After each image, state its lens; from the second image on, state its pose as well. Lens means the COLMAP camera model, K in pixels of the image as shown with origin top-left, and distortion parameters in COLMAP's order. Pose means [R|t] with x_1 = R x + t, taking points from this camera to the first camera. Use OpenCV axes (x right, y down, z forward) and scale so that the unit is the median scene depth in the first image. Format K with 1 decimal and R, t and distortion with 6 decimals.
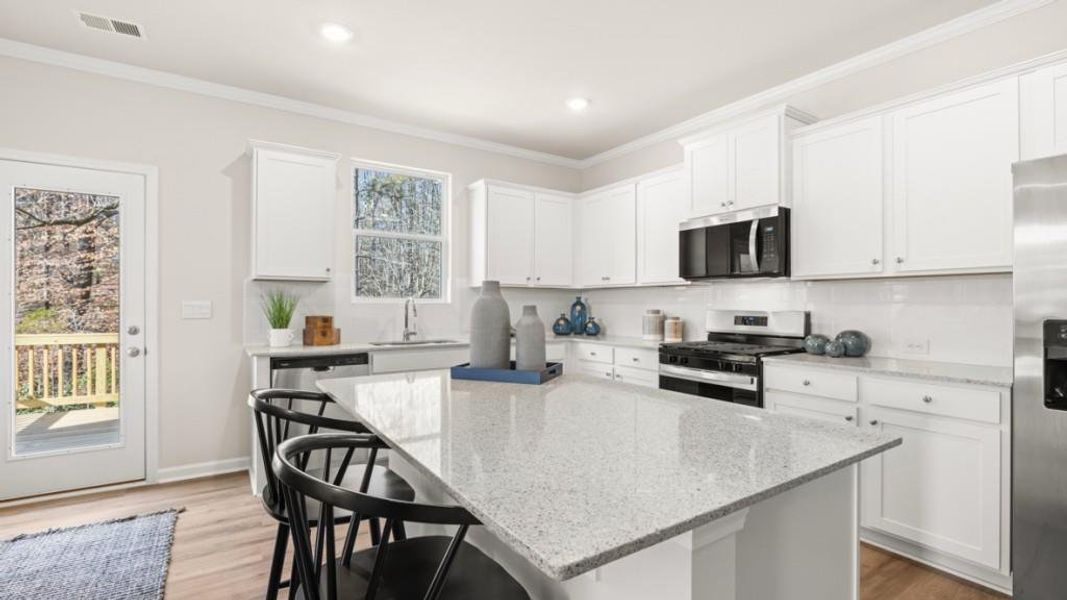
lens RADIAL K [[477.1, 0, 531.6], [0, 477.1, 302.7], [0, 0, 1]] dist [-0.009374, 0.001941]
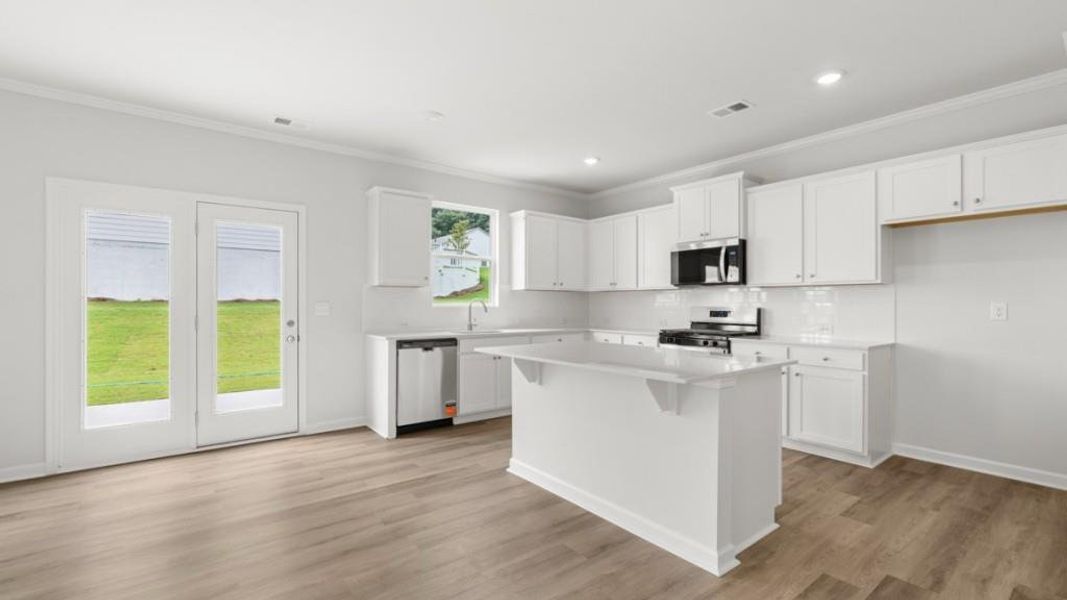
lens RADIAL K [[469.2, 0, 530.9], [0, 469.2, 298.9], [0, 0, 1]] dist [0.000678, 0.000534]
pose [[0.997363, -0.003410, 0.072495, -0.220950], [0.003800, 0.999979, -0.005243, -0.003689], [-0.072475, 0.005504, 0.997355, -0.389970]]
